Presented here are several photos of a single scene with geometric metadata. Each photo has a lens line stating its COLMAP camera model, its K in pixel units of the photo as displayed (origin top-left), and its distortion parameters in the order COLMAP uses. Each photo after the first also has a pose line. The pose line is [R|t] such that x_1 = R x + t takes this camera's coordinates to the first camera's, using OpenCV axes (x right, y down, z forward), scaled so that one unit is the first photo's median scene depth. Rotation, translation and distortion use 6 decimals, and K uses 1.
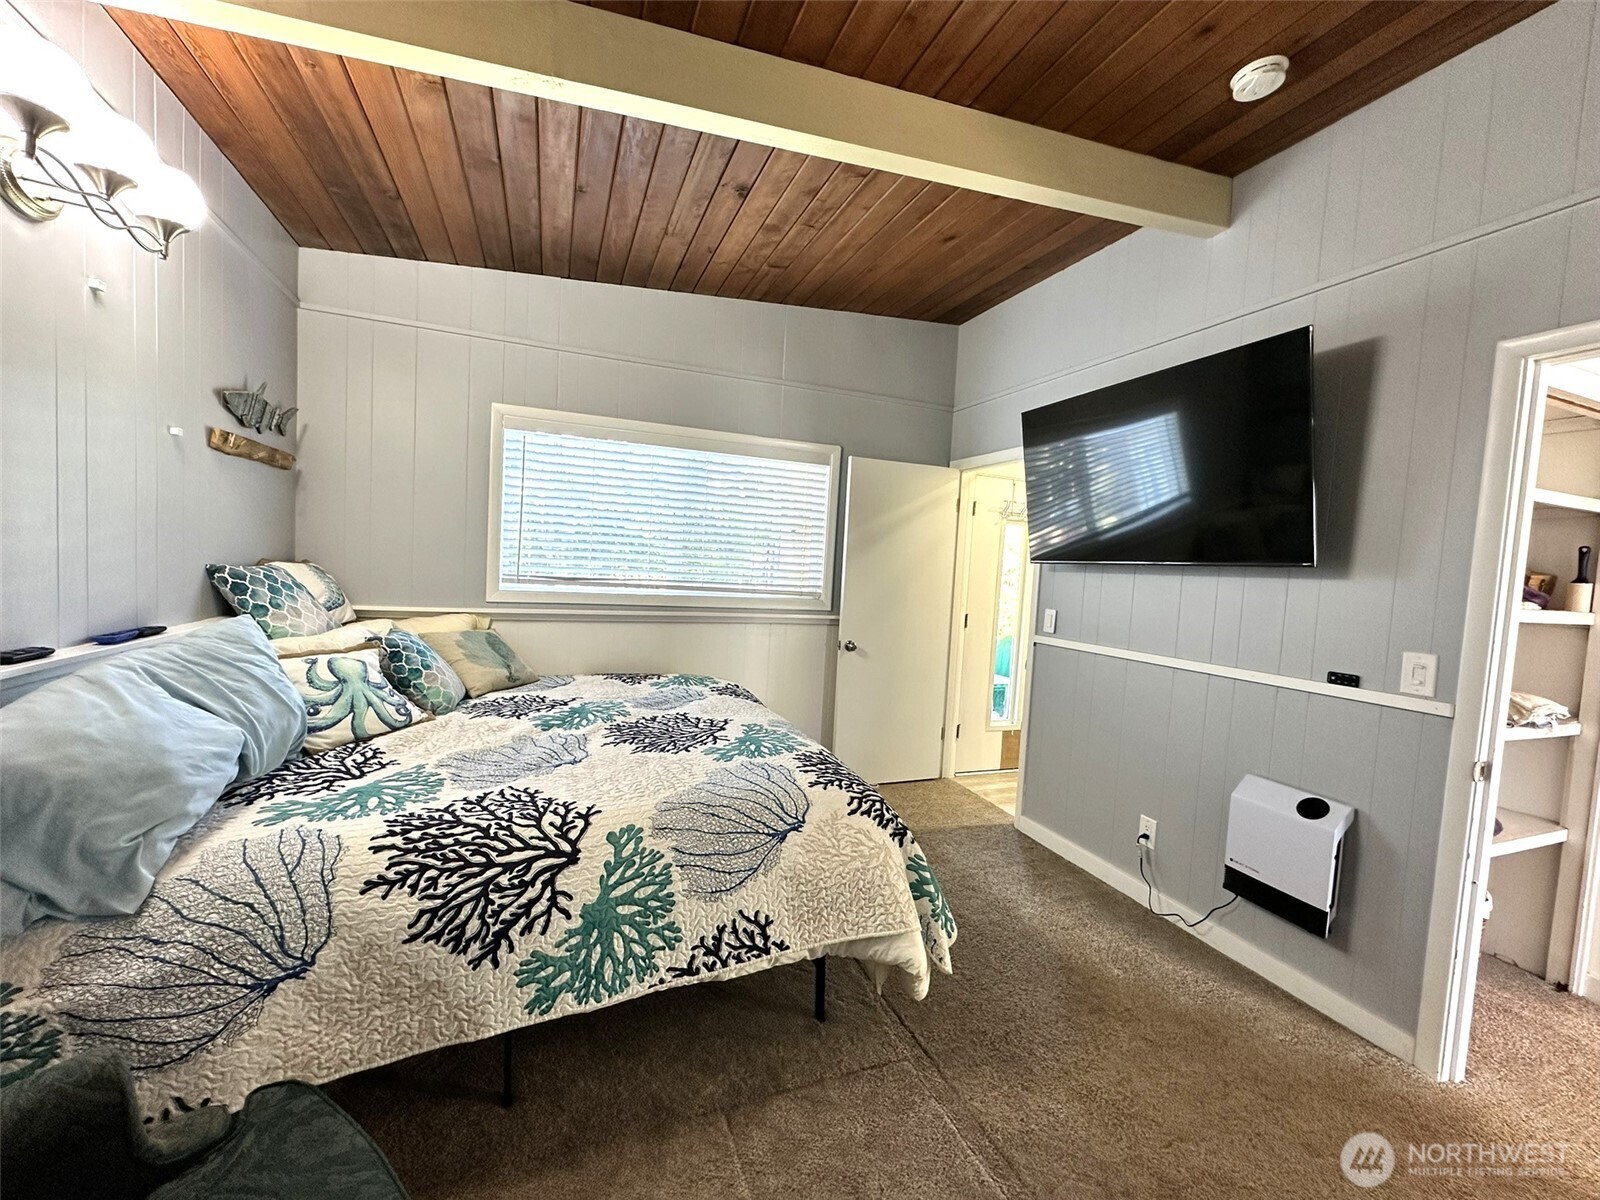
lens RADIAL K [[636.3, 0, 798.2], [0, 636.3, 598.5], [0, 0, 1]] dist [-0.004452, 0.000978]
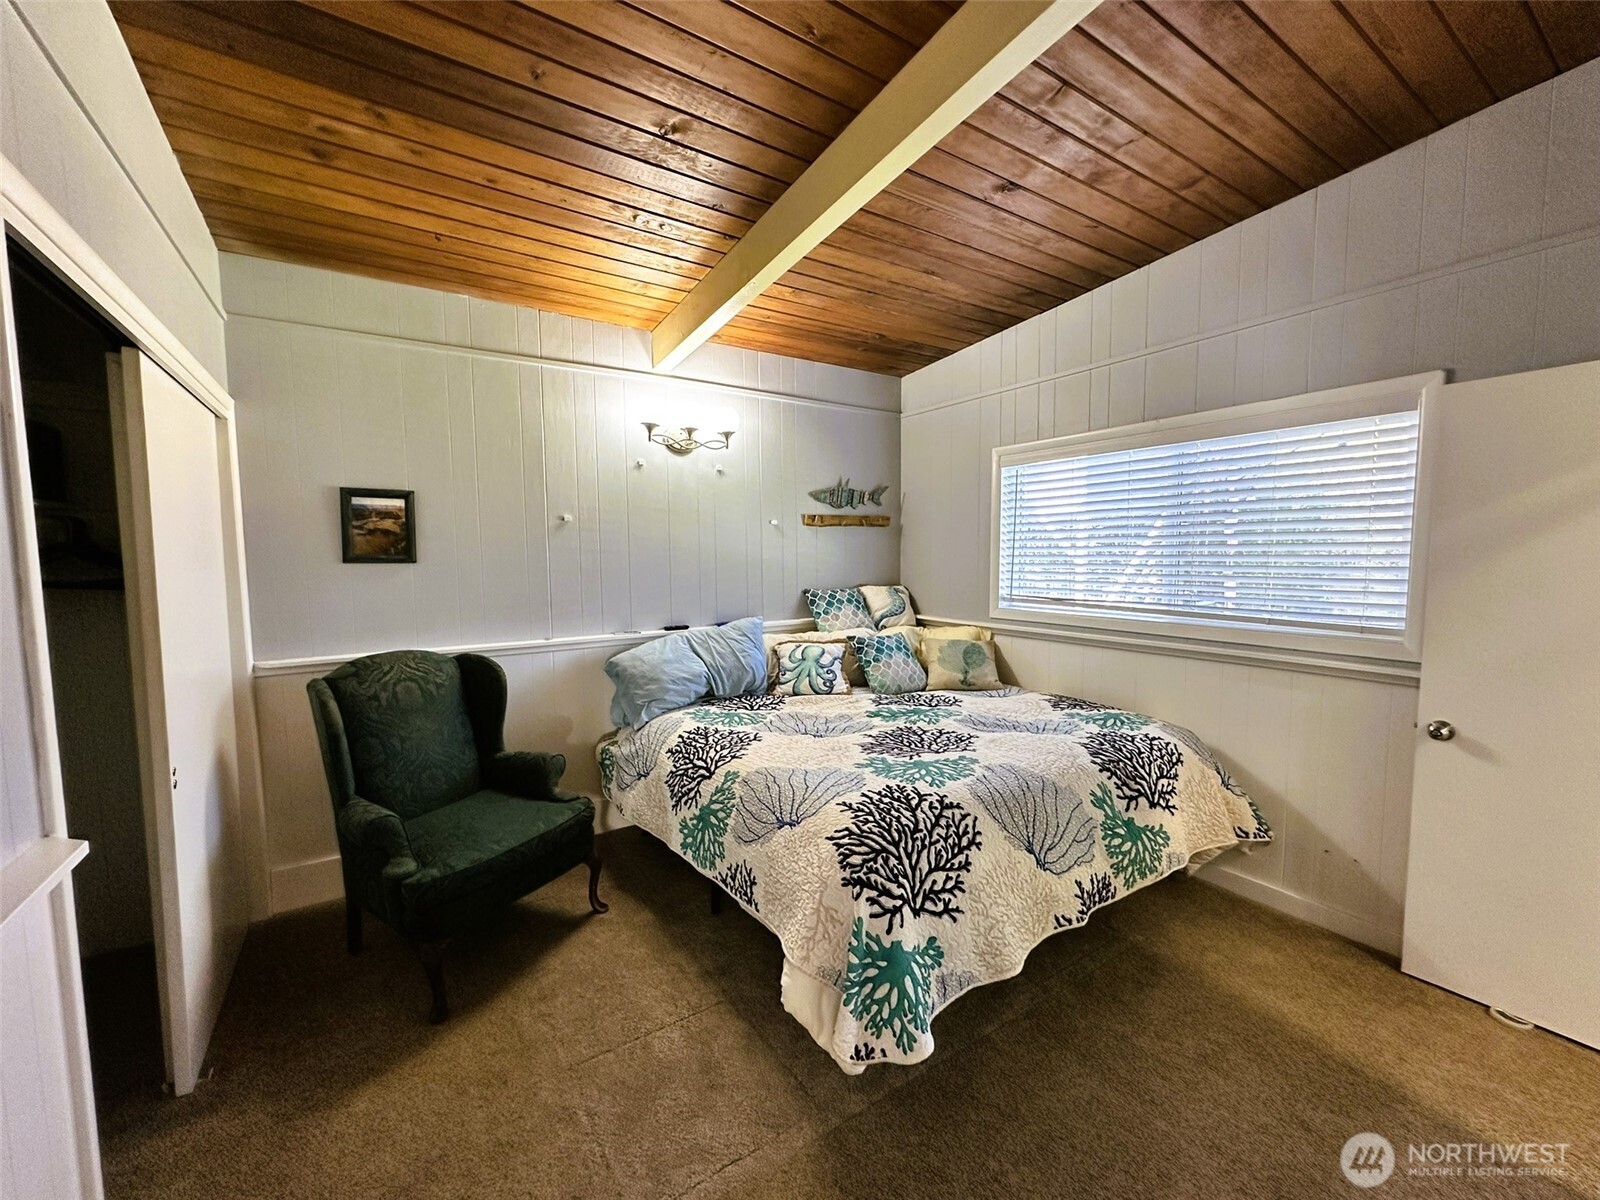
lens RADIAL K [[636.3, 0, 799.5], [0, 636.3, 602.5], [0, 0, 1]] dist [-0.004452, 0.000978]
pose [[0.215869, 0.025111, -0.976099, 0.891308], [-0.034559, 0.999239, 0.018063, -0.048424], [0.975811, 0.029834, 0.216572, 0.606583]]
